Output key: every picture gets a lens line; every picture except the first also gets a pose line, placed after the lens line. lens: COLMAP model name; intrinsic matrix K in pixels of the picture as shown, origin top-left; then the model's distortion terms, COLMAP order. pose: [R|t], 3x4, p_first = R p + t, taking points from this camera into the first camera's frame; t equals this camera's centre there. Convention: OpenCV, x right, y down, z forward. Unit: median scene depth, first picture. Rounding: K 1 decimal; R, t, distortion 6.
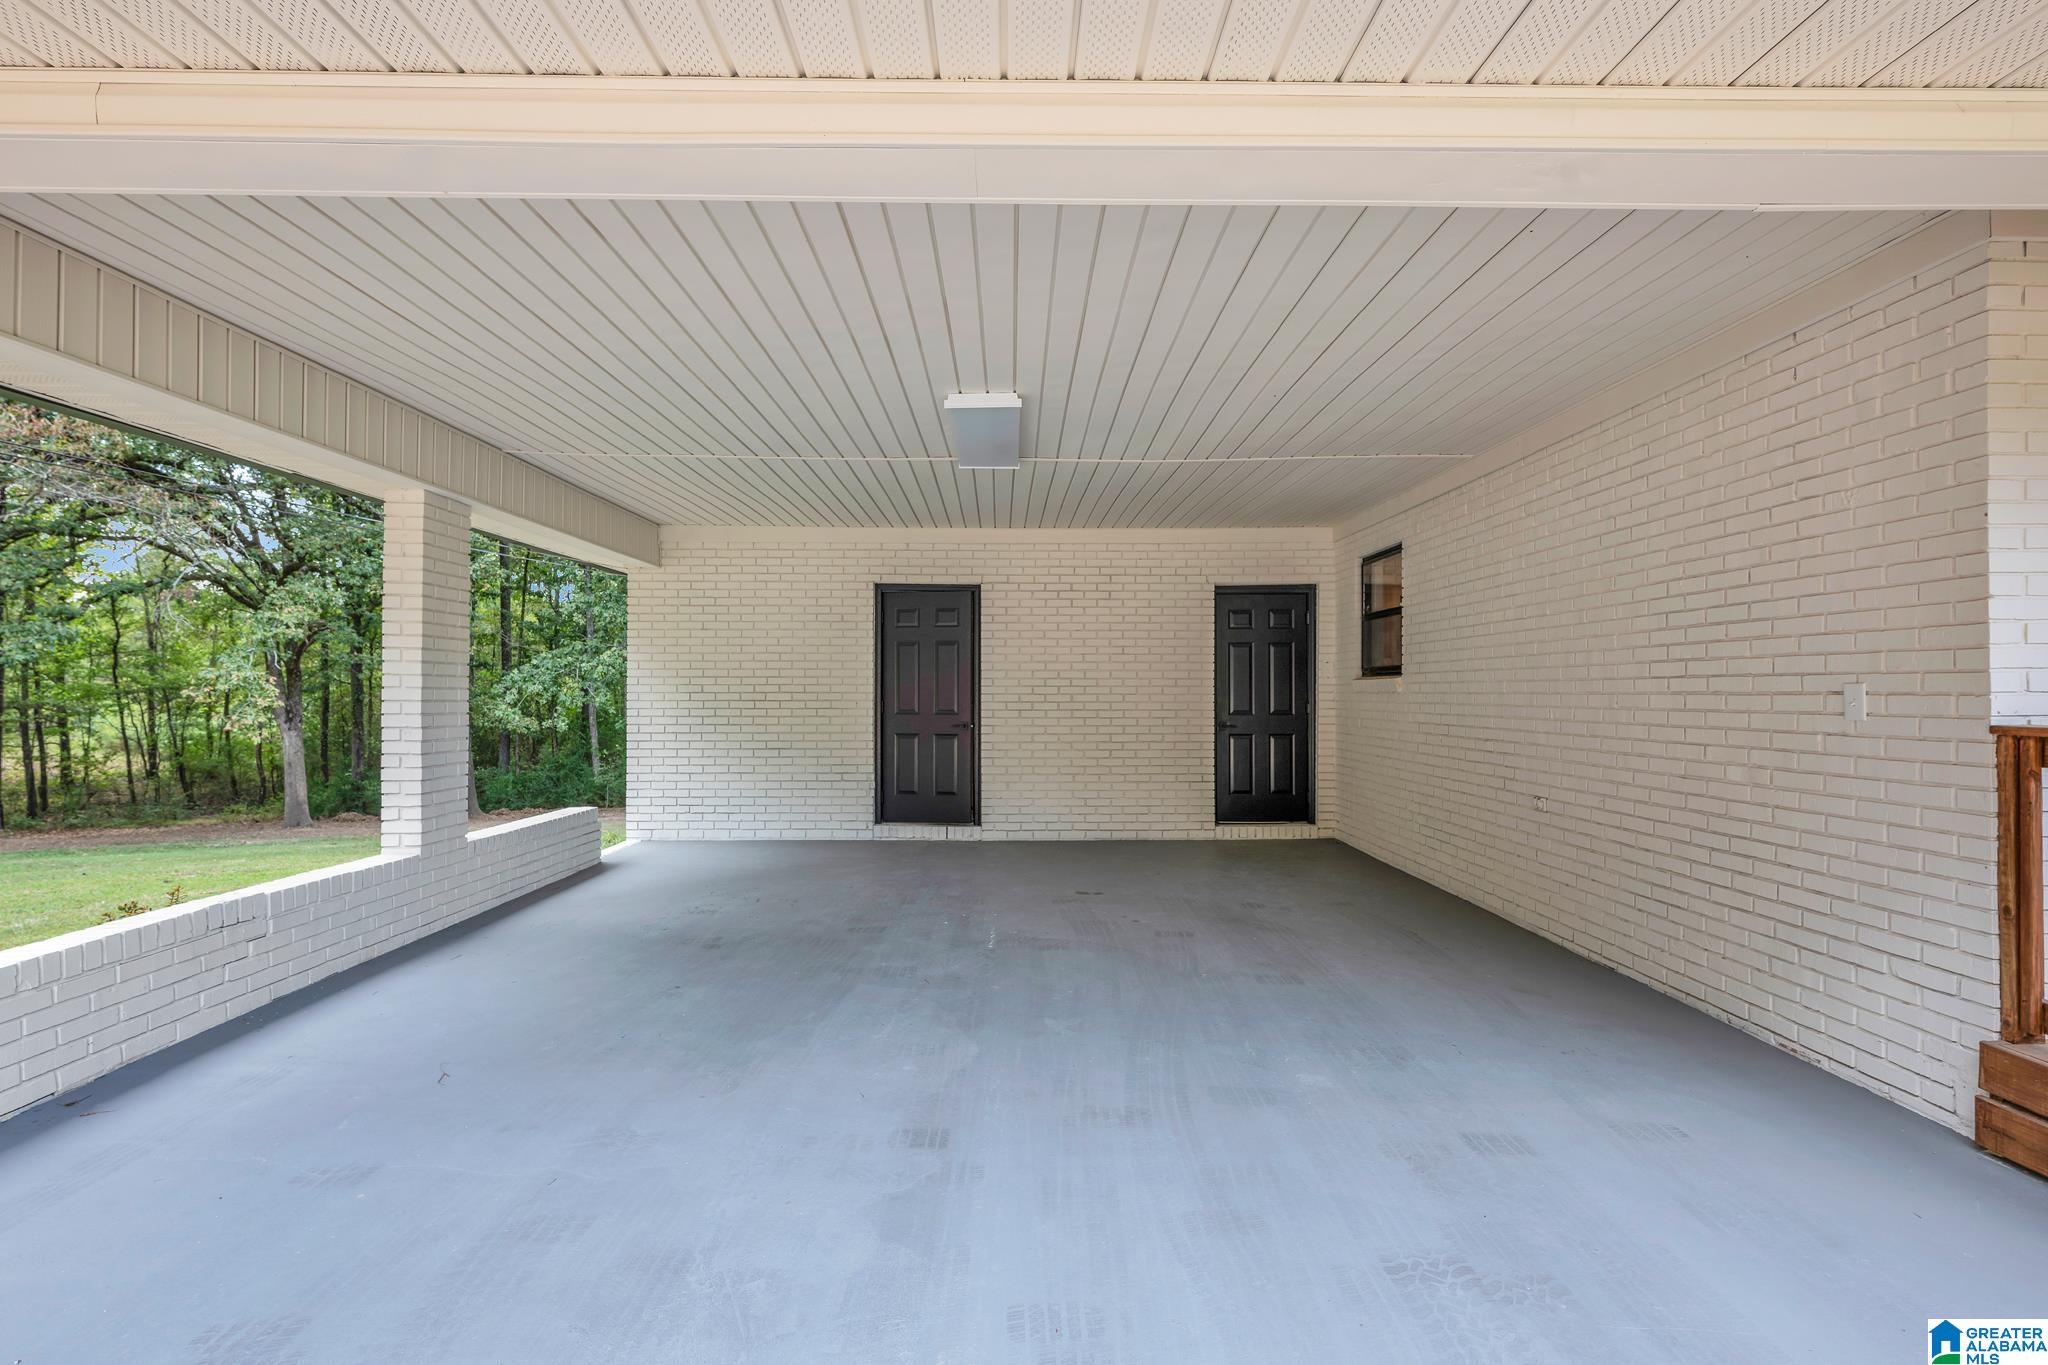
lens RADIAL K [[934.2, 0, 1025.3], [0, 934.2, 684.2], [0, 0, 1]] dist [0.000229, 0.000253]
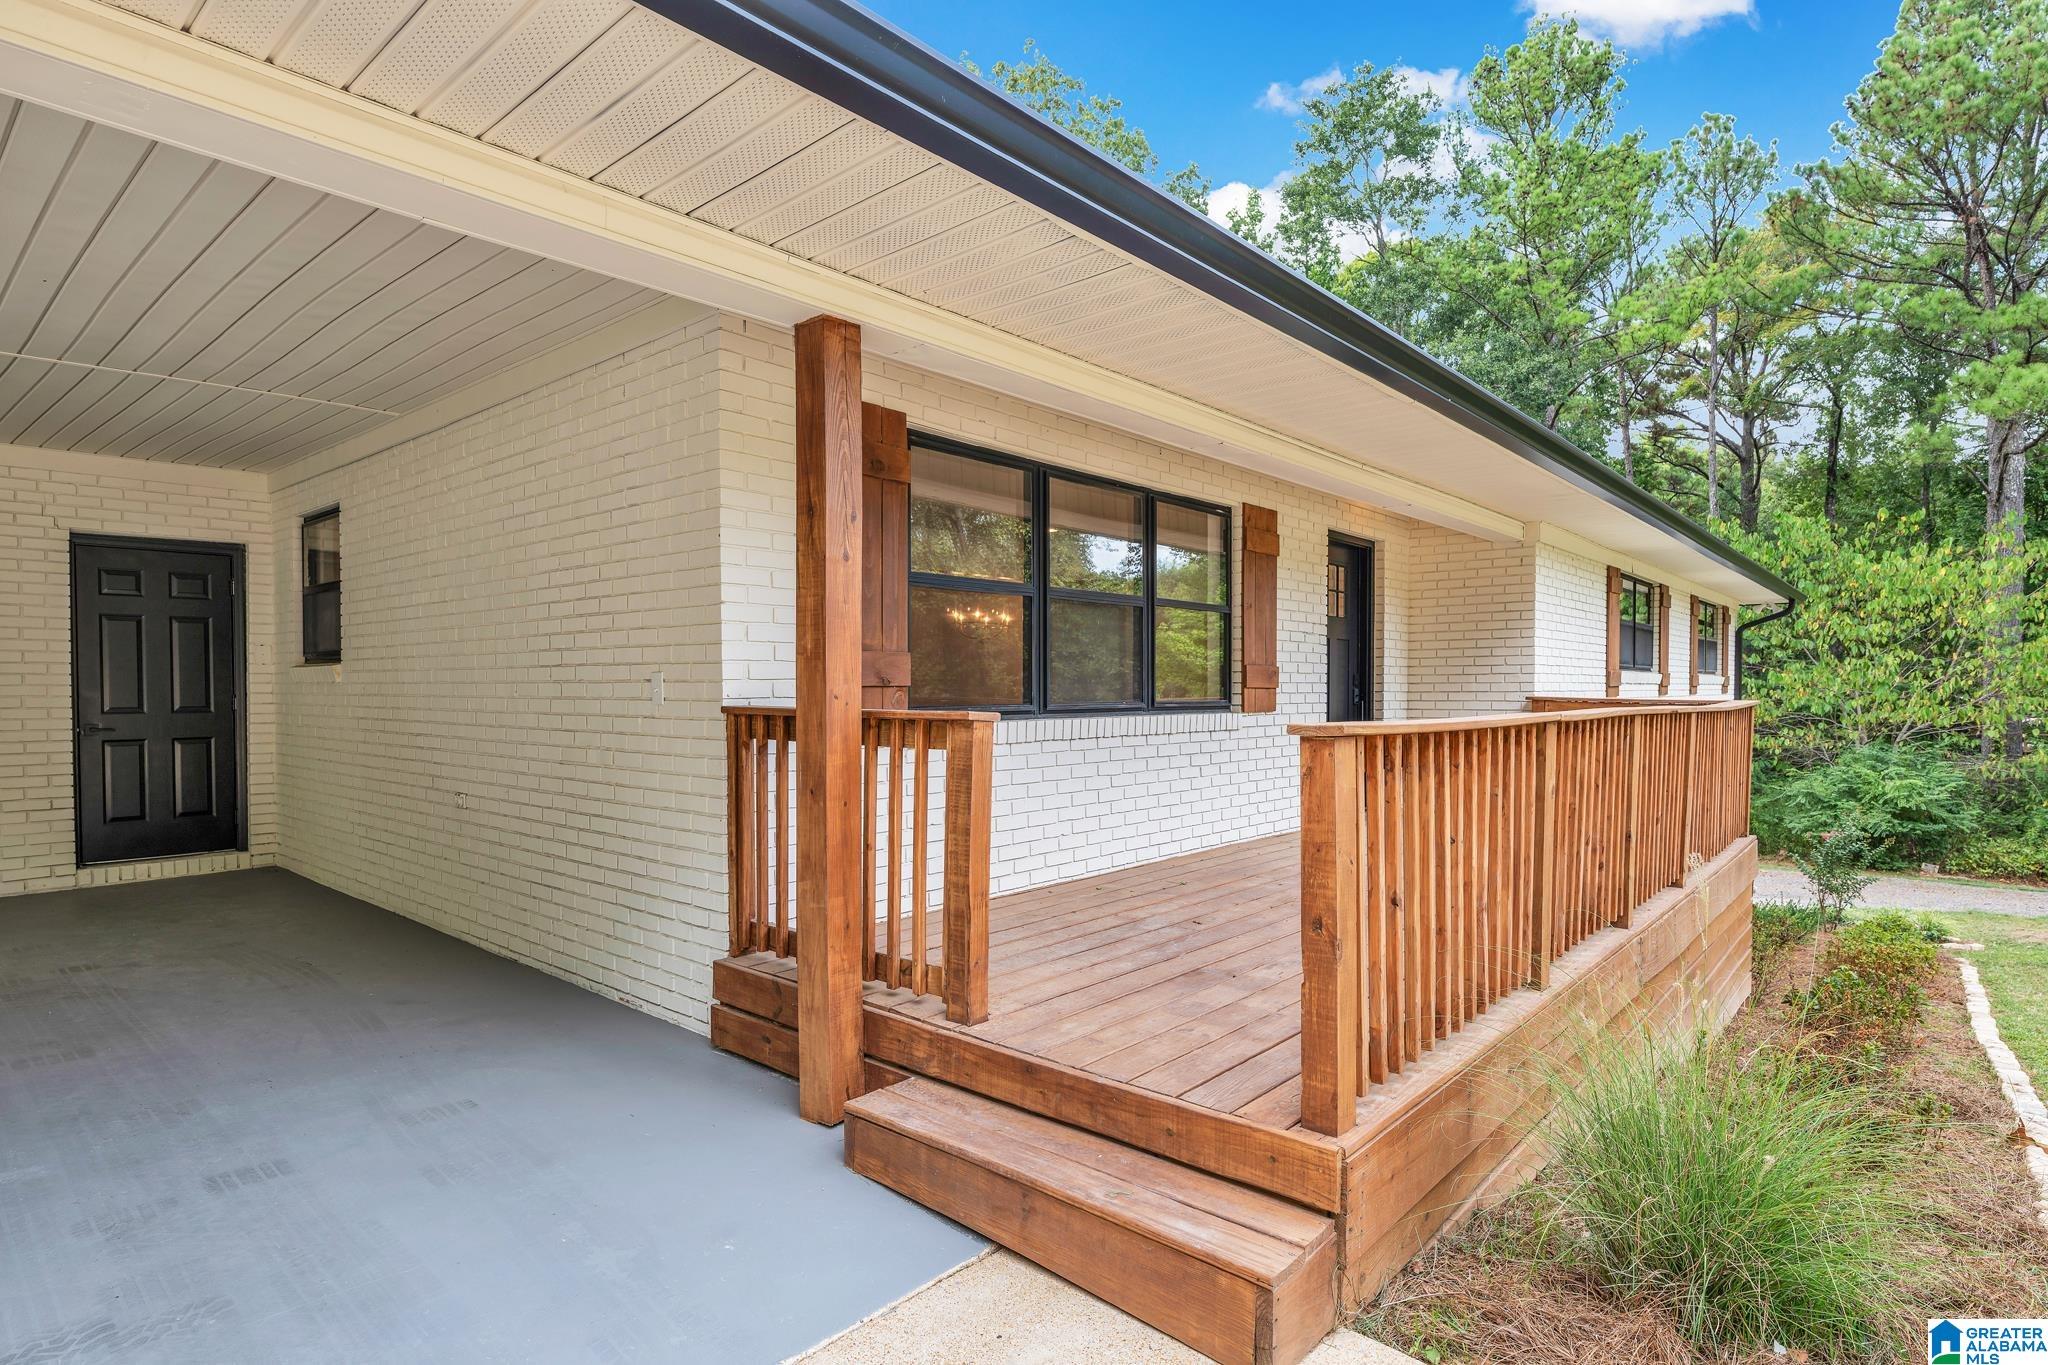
lens RADIAL K [[1065.9, 0, 1020.5], [0, 1065.9, 701.9], [0, 0, 1]] dist [0.000302, -0.000946]
pose [[0.669071, -0.010697, 0.743122, 0.139244], [-0.006452, 0.999775, 0.020200, 0.004101], [-0.743171, -0.018310, 0.668851, -0.136891]]
